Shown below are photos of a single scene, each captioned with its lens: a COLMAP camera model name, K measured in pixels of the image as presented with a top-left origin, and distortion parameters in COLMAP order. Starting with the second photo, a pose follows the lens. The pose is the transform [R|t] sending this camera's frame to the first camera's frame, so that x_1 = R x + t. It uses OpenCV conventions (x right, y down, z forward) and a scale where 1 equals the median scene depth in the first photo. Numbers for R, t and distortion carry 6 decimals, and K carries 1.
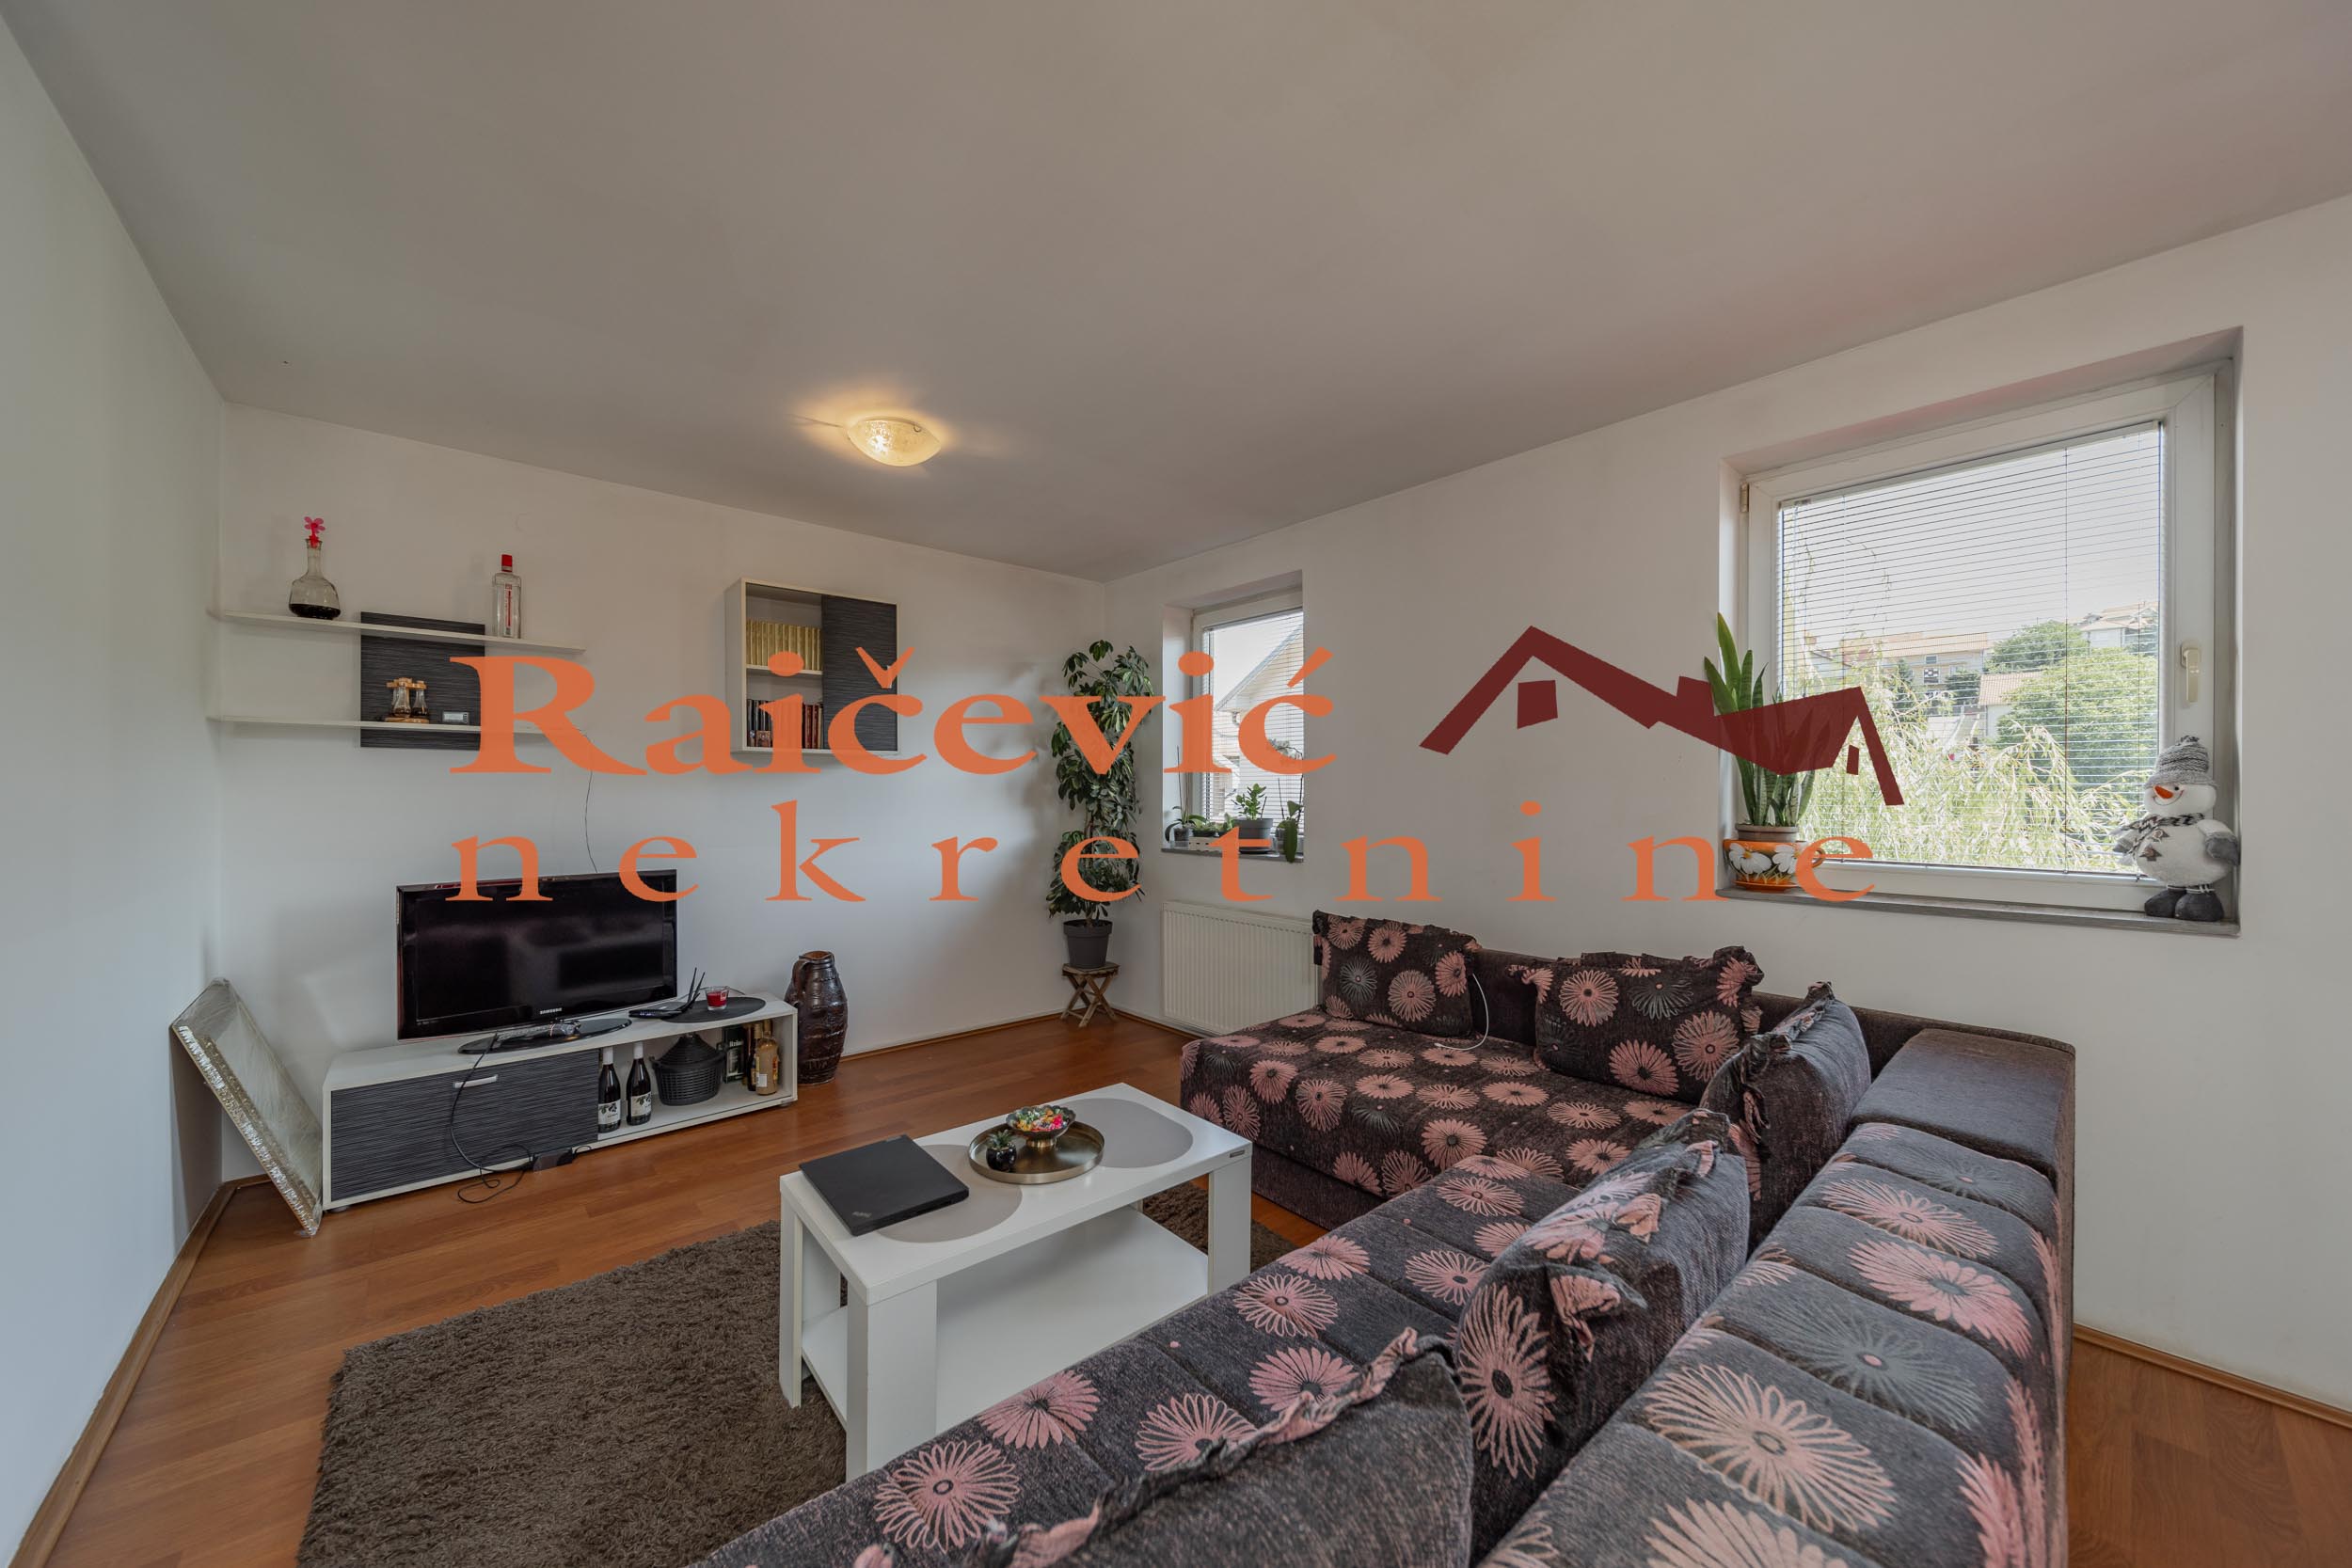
lens RADIAL K [[834.9, 0, 1168.7], [0, 834.9, 797.3], [0, 0, 1]] dist [0.000684, 0.000004]
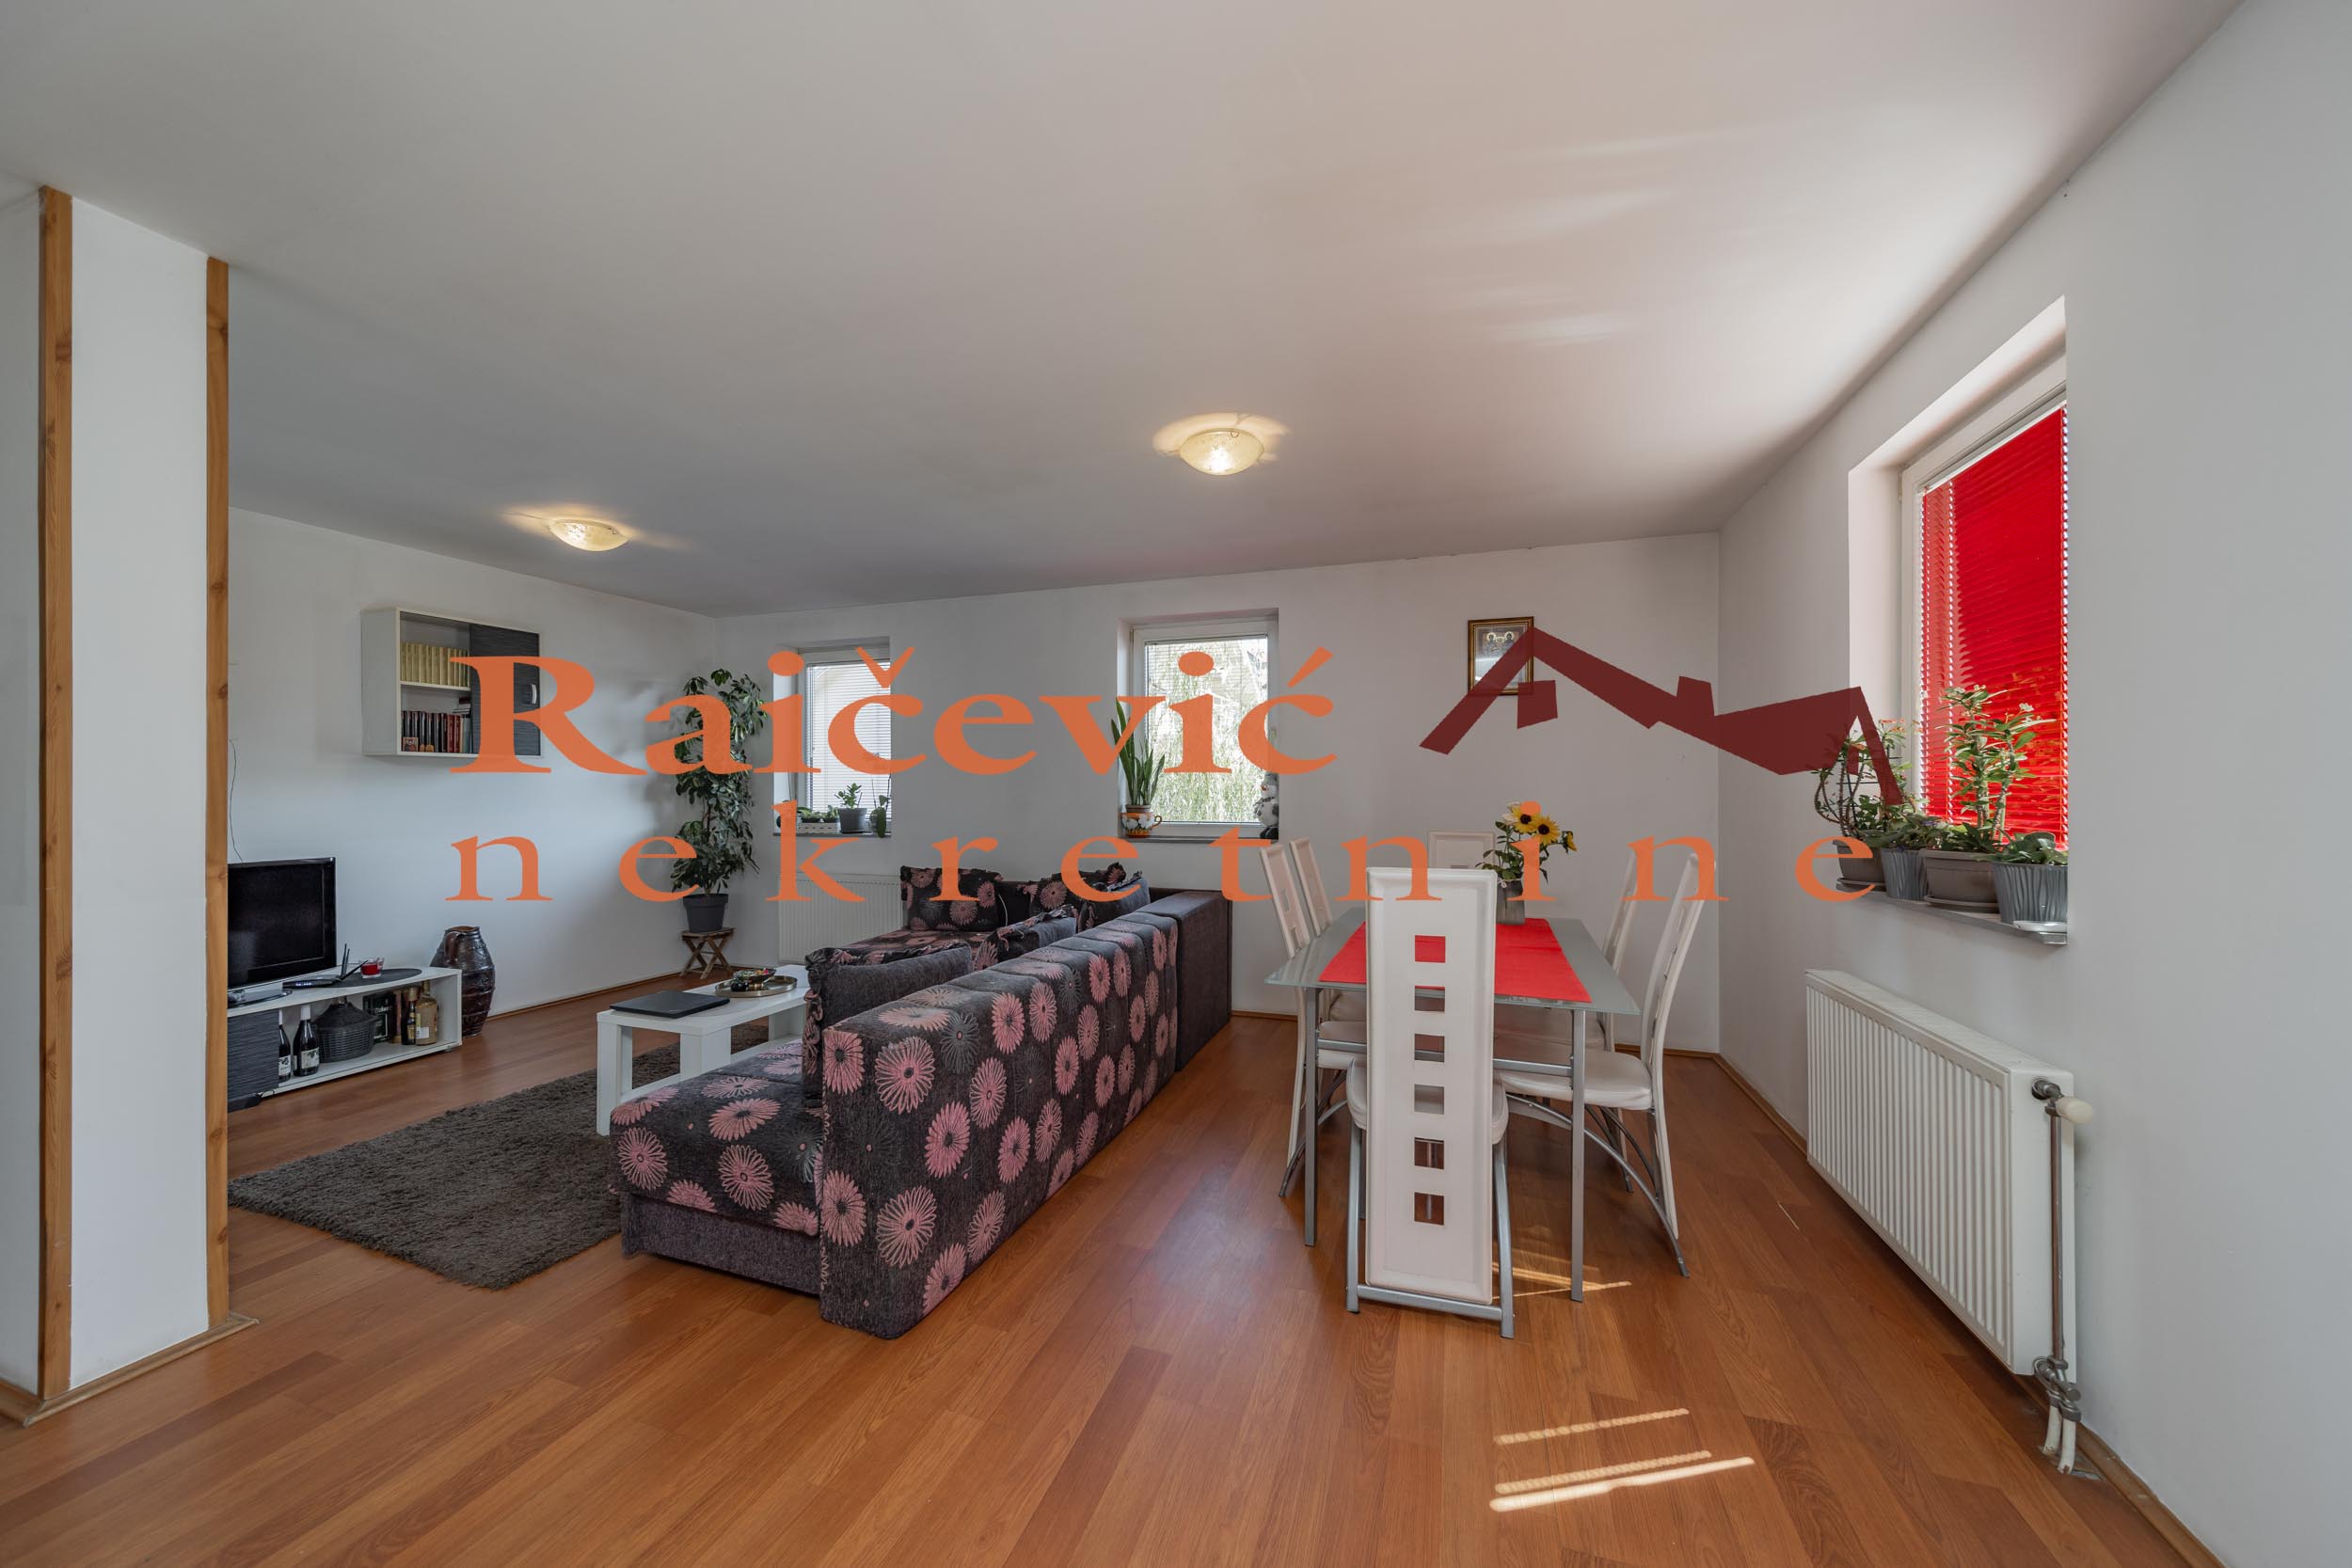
lens RADIAL K [[834.9, 0, 1163.4], [0, 834.9, 790.6], [0, 0, 1]] dist [0.000684, 0.000004]
pose [[0.872532, -0.002285, 0.488551, -0.148694], [0.004616, 0.999983, -0.003567, 0.004007], [-0.488535, 0.005367, 0.872528, -0.552601]]
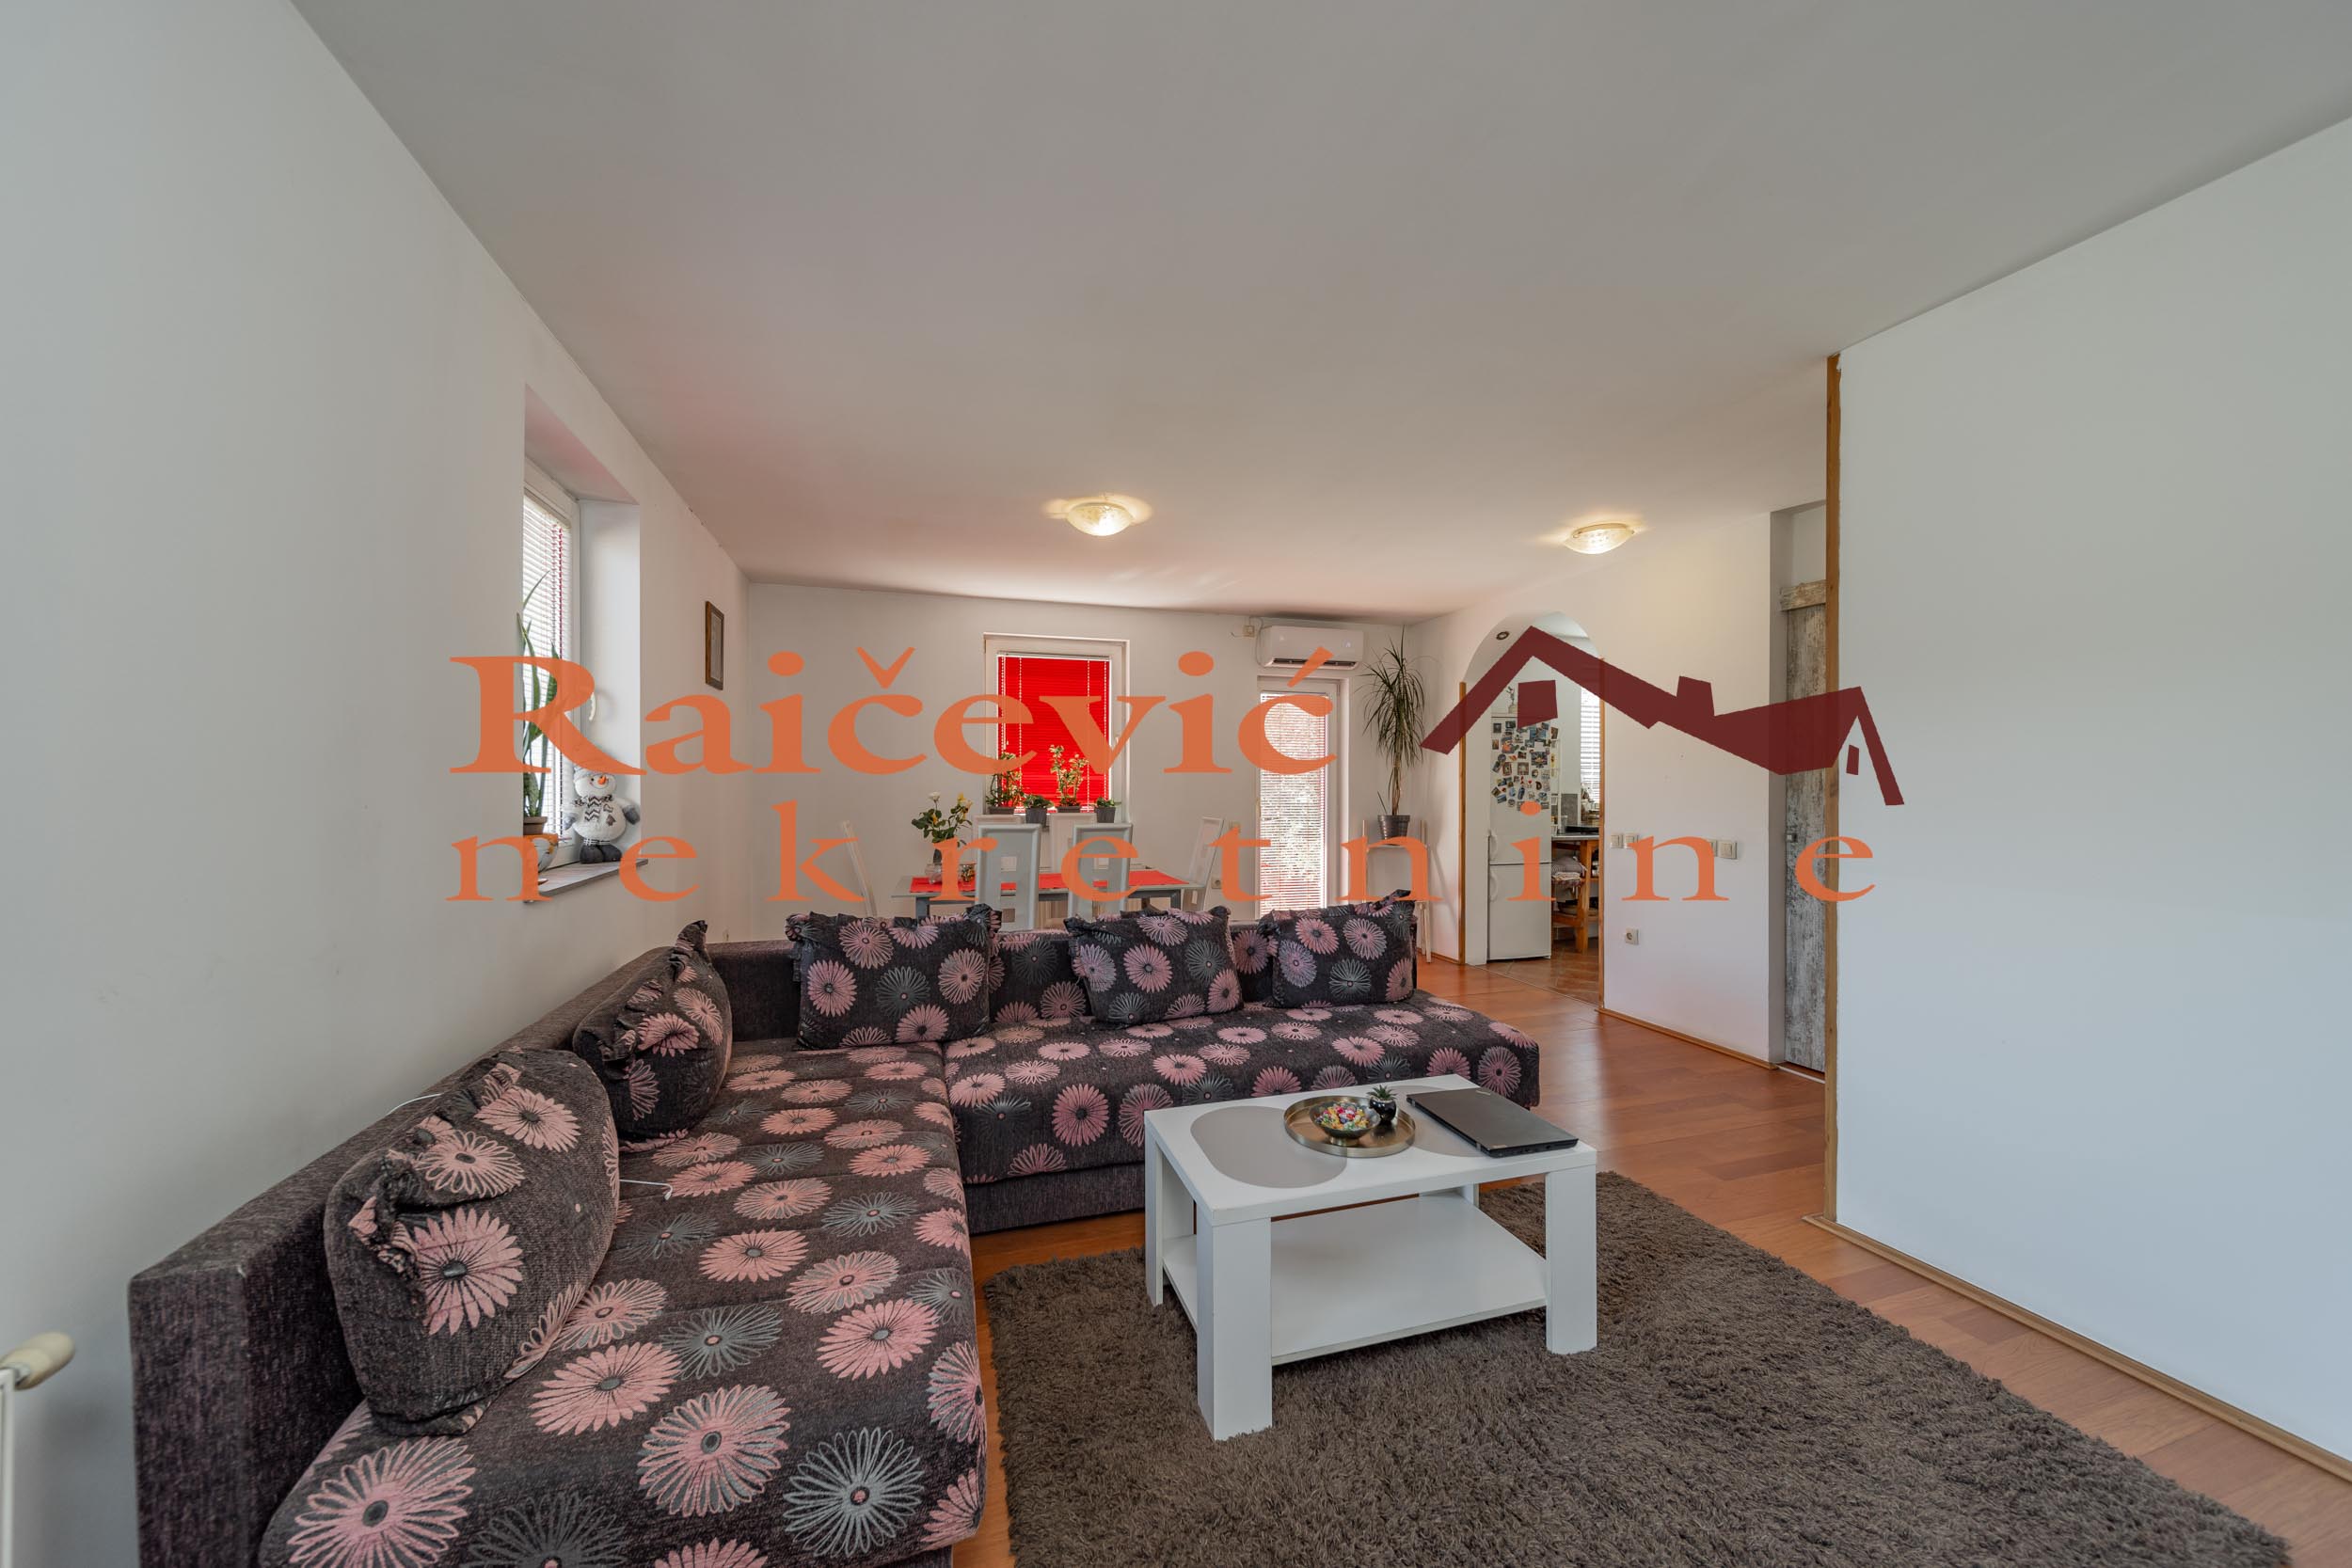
lens RADIAL K [[834.9, 0, 1171.5], [0, 834.9, 783.5], [0, 0, 1]] dist [0.000684, 0.000004]
pose [[-0.913936, -0.007990, 0.405781, -0.205860], [-0.005169, 0.999954, 0.008049, -0.005601], [-0.405827, 0.005259, -0.913935, 1.148632]]
